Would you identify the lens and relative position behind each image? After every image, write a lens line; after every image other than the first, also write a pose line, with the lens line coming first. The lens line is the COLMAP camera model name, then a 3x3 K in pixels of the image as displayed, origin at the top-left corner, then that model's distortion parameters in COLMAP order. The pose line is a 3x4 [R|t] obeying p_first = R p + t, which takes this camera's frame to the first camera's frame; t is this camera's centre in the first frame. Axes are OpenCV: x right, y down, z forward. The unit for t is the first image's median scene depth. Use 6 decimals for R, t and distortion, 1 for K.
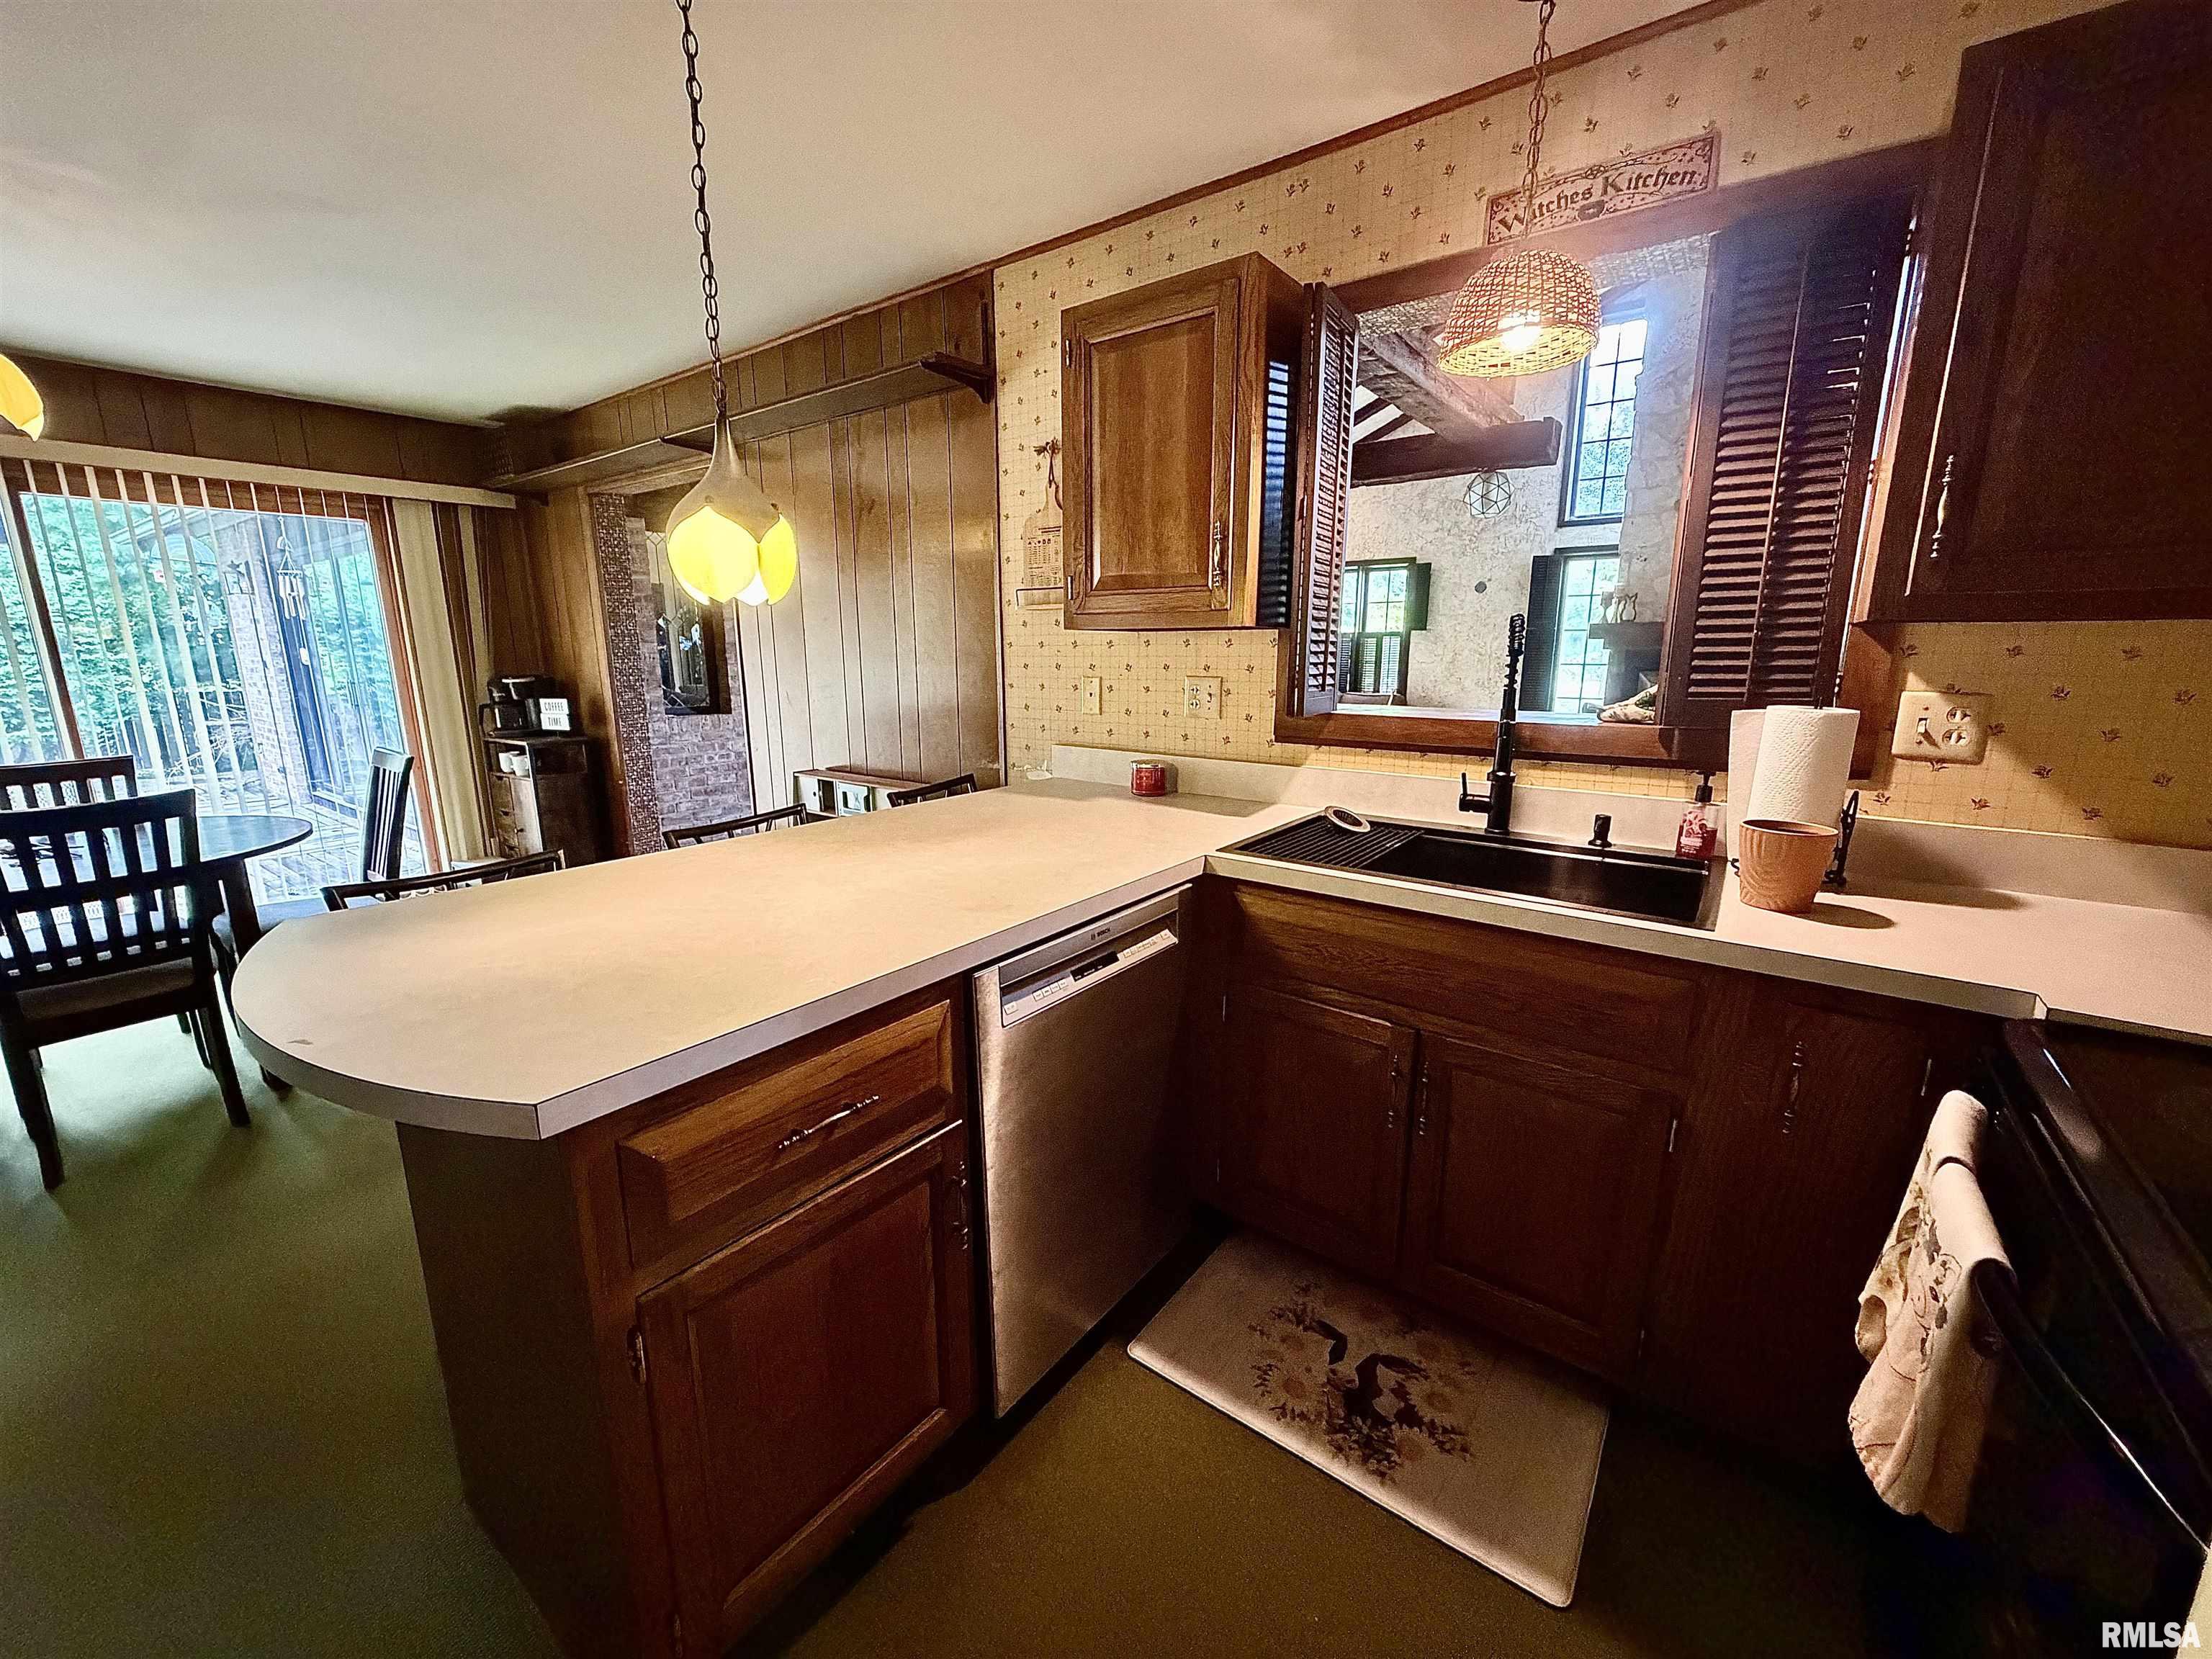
lens RADIAL K [[877.0, 0, 1106.0], [0, 877.0, 829.5], [0, 0, 1]] dist [0.001677, 0.000003]
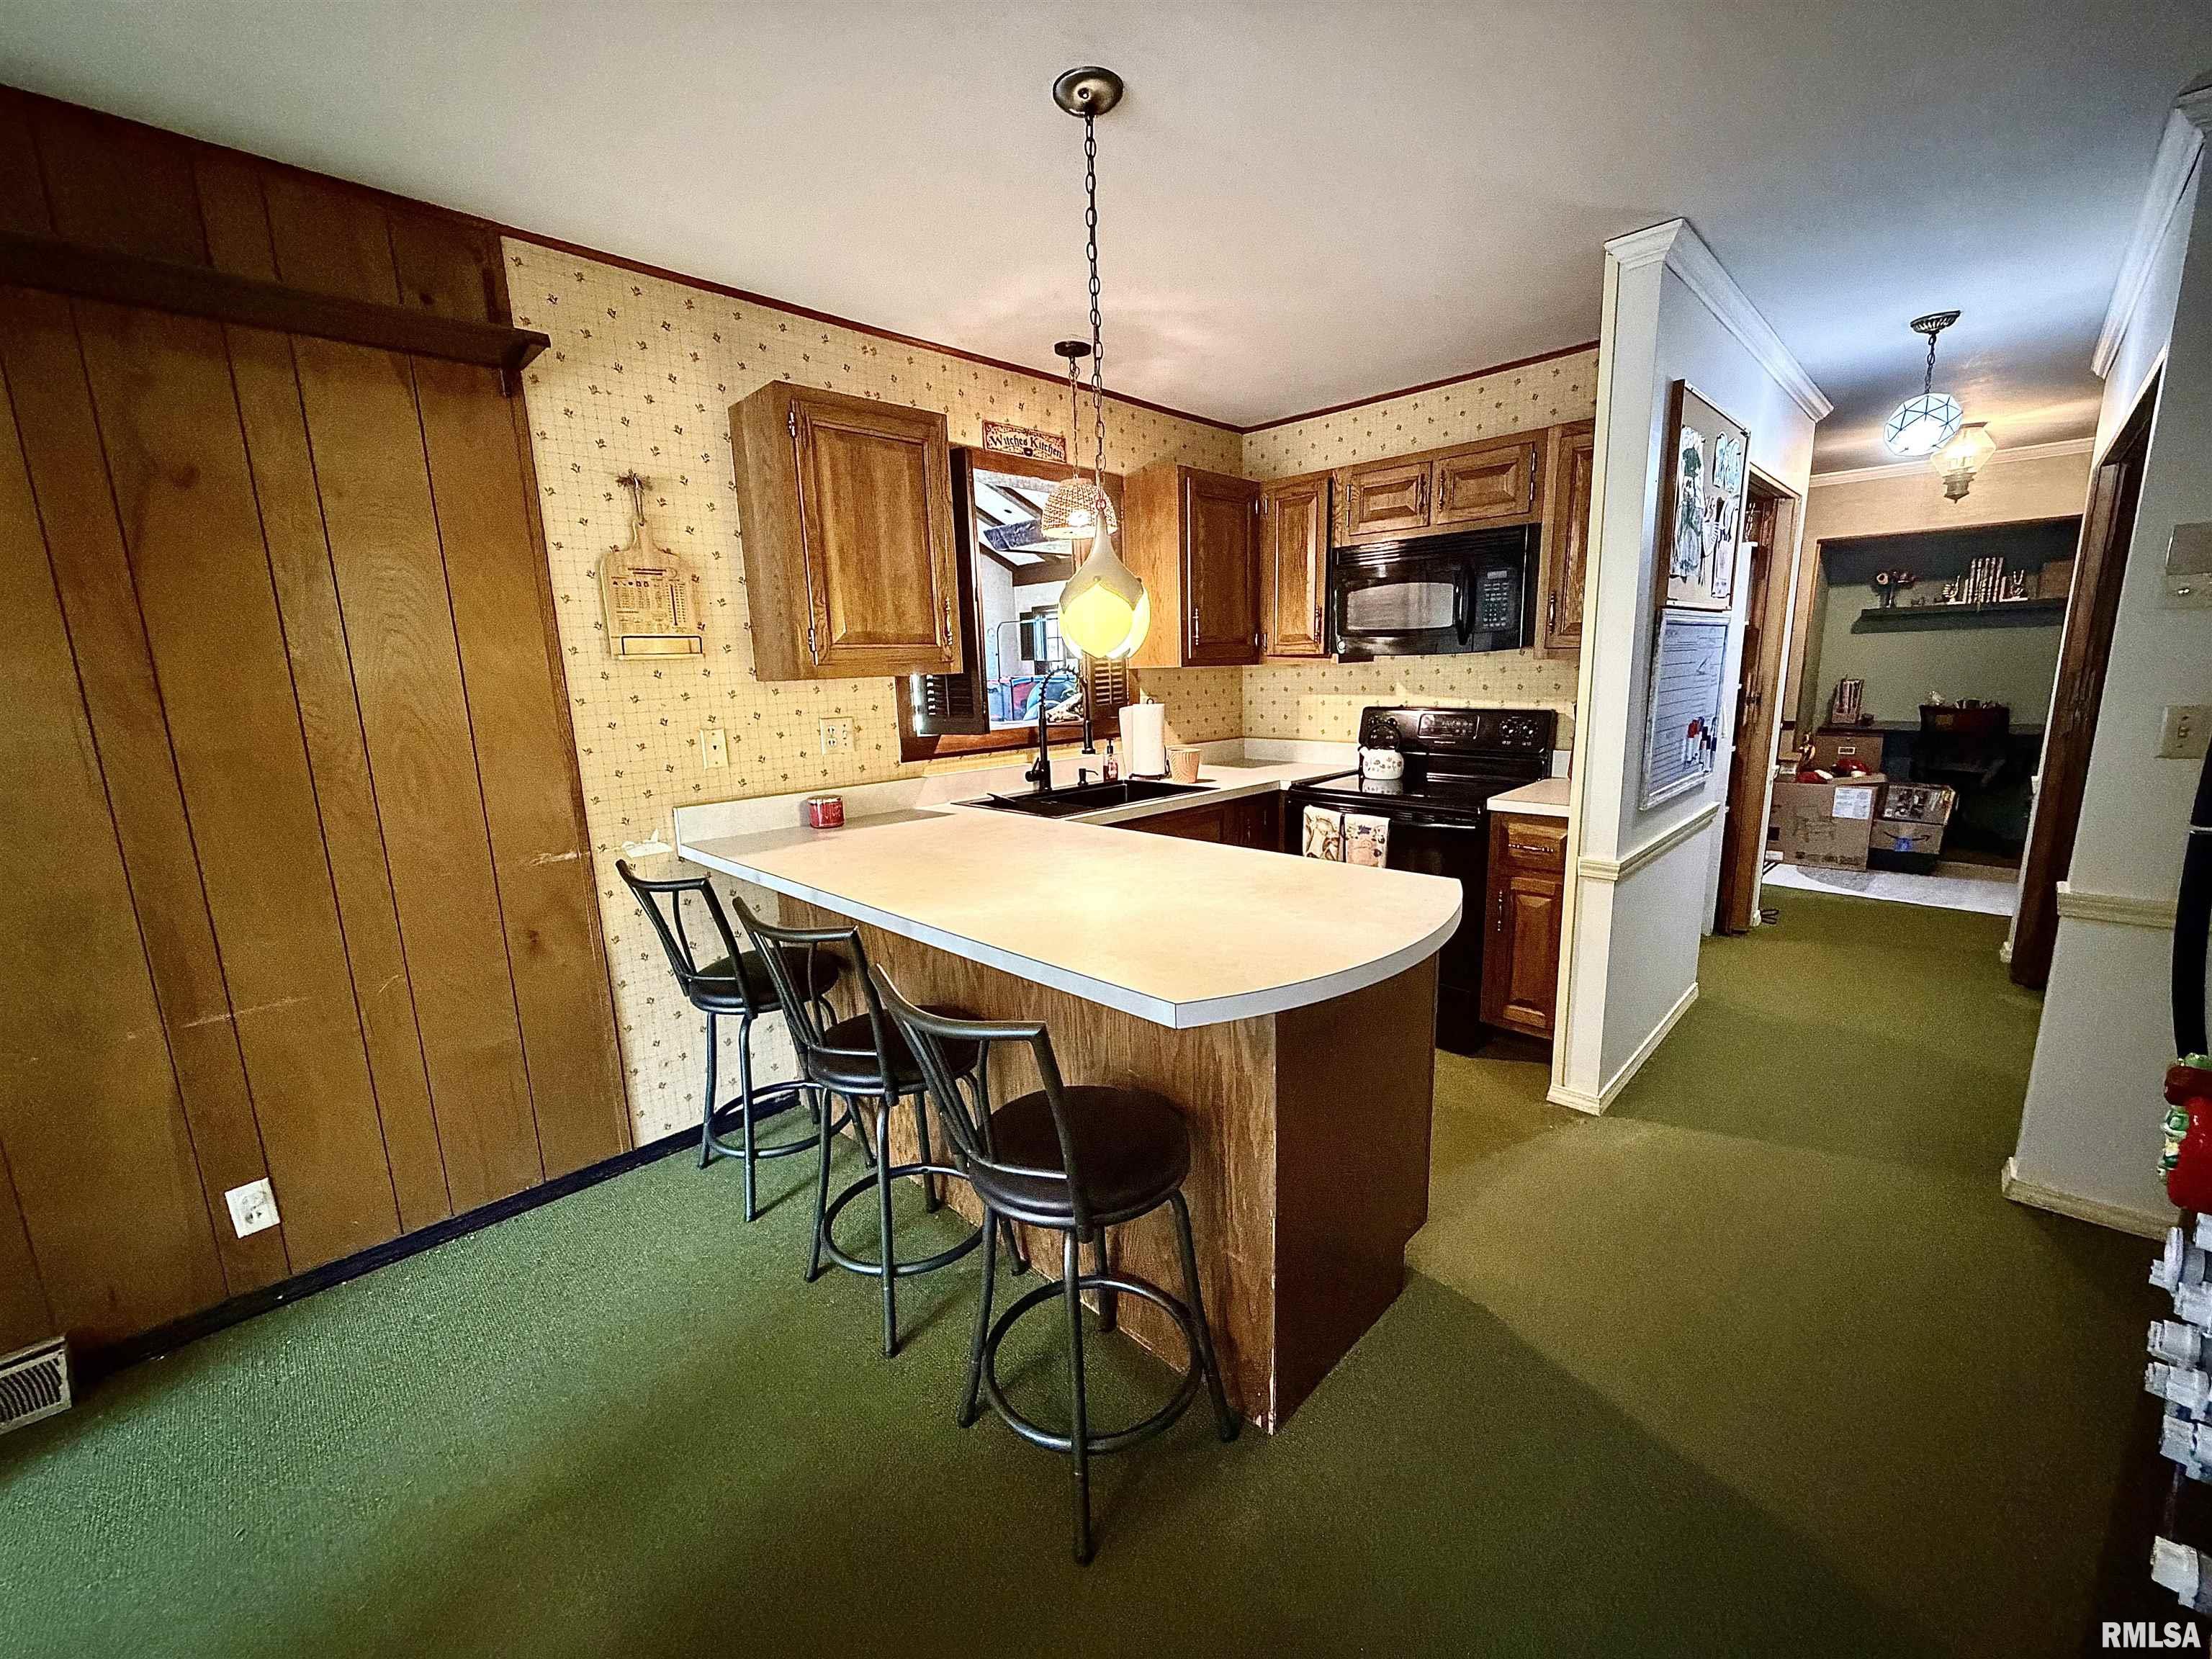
lens RADIAL K [[877.0, 0, 1106.0], [0, 877.0, 829.5], [0, 0, 1]] dist [0.001677, 0.000003]
pose [[0.142025, -0.185122, 0.972398, -1.002195], [0.233369, 0.960927, 0.148853, -0.122657], [-0.961960, 0.205787, 0.179677, 0.482184]]
